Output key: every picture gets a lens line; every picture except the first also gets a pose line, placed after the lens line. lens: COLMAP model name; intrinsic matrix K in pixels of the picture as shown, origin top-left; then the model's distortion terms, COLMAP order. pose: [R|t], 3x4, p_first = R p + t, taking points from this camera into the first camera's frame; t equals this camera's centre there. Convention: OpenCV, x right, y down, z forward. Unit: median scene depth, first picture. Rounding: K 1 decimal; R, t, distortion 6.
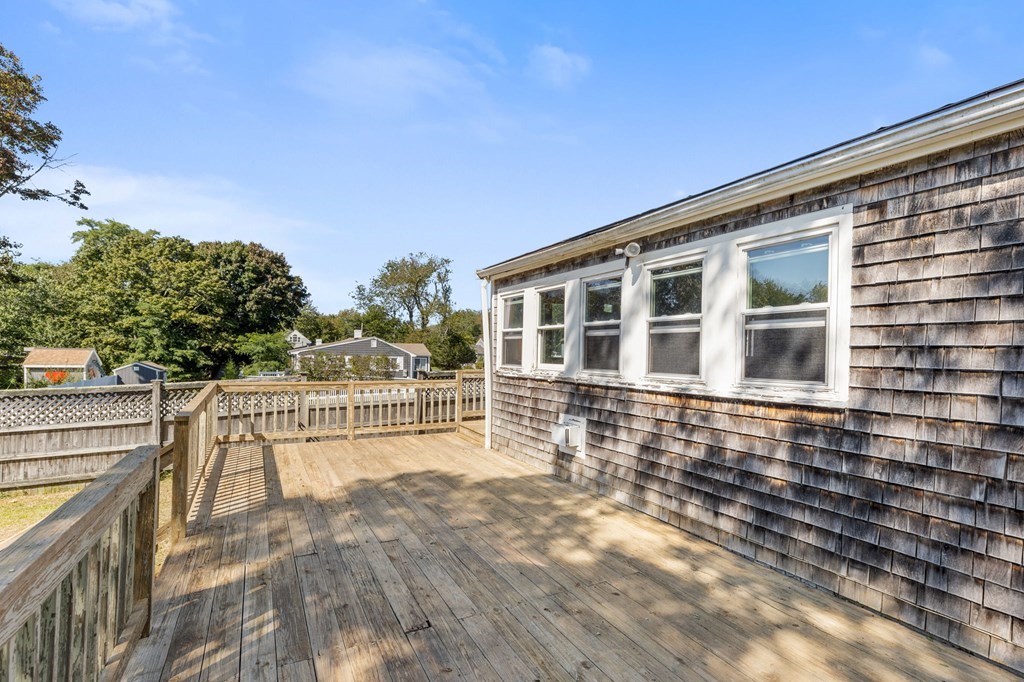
lens RADIAL K [[461.6, 0, 512.0], [0, 461.6, 341.0], [0, 0, 1]] dist [-0.000159, 0.000113]
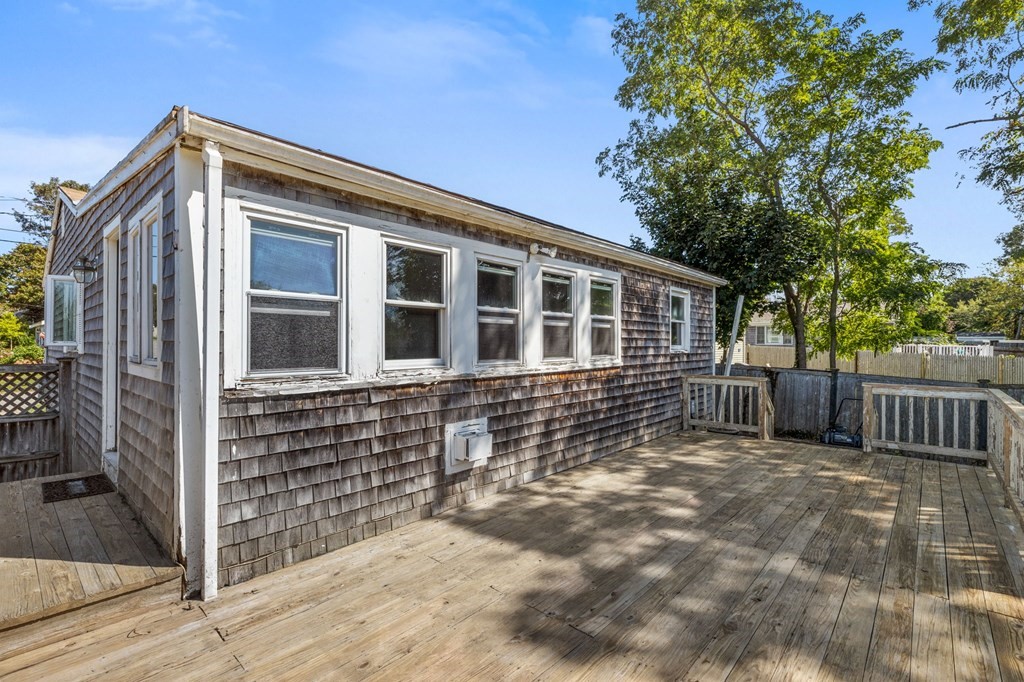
lens RADIAL K [[461.6, 0, 512.0], [0, 461.6, 341.0], [0, 0, 1]] dist [-0.000159, 0.000113]
pose [[-0.315957, -0.005272, 0.948759, -0.804896], [-0.022553, 0.999744, -0.001955, 0.028587], [-0.948505, -0.022015, -0.315995, 1.463356]]
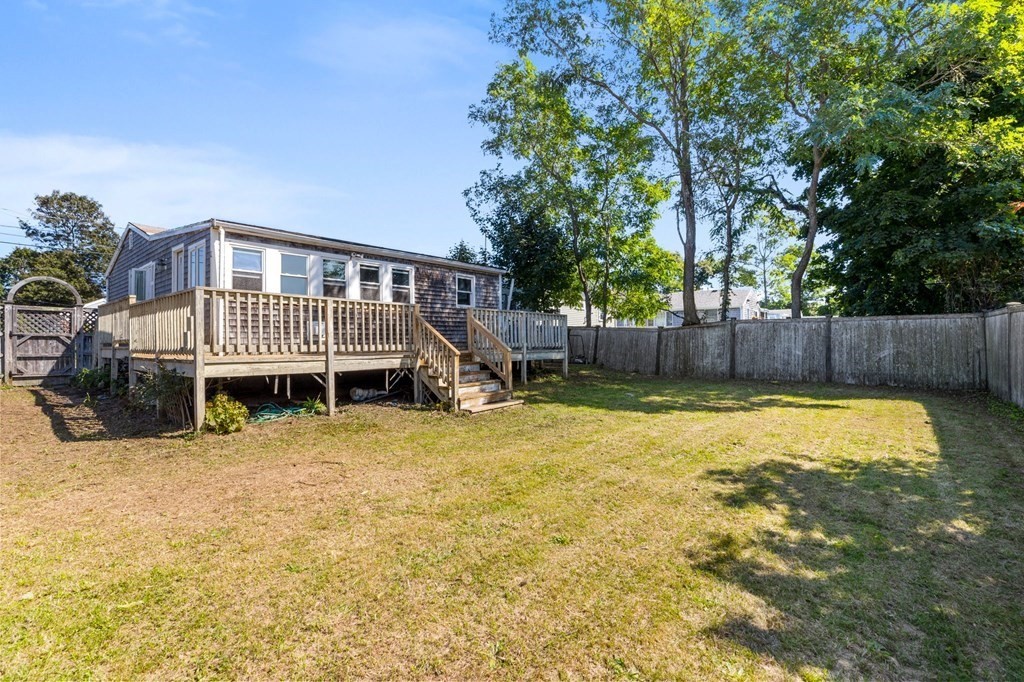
lens RADIAL K [[461.6, 0, 512.0], [0, 461.6, 341.0], [0, 0, 1]] dist [-0.000159, 0.000113]
pose [[-0.343147, -0.000761, 0.939281, -2.645896], [-0.011124, 0.999933, -0.003254, 0.308007], [-0.939216, -0.011565, -0.343132, 1.100944]]
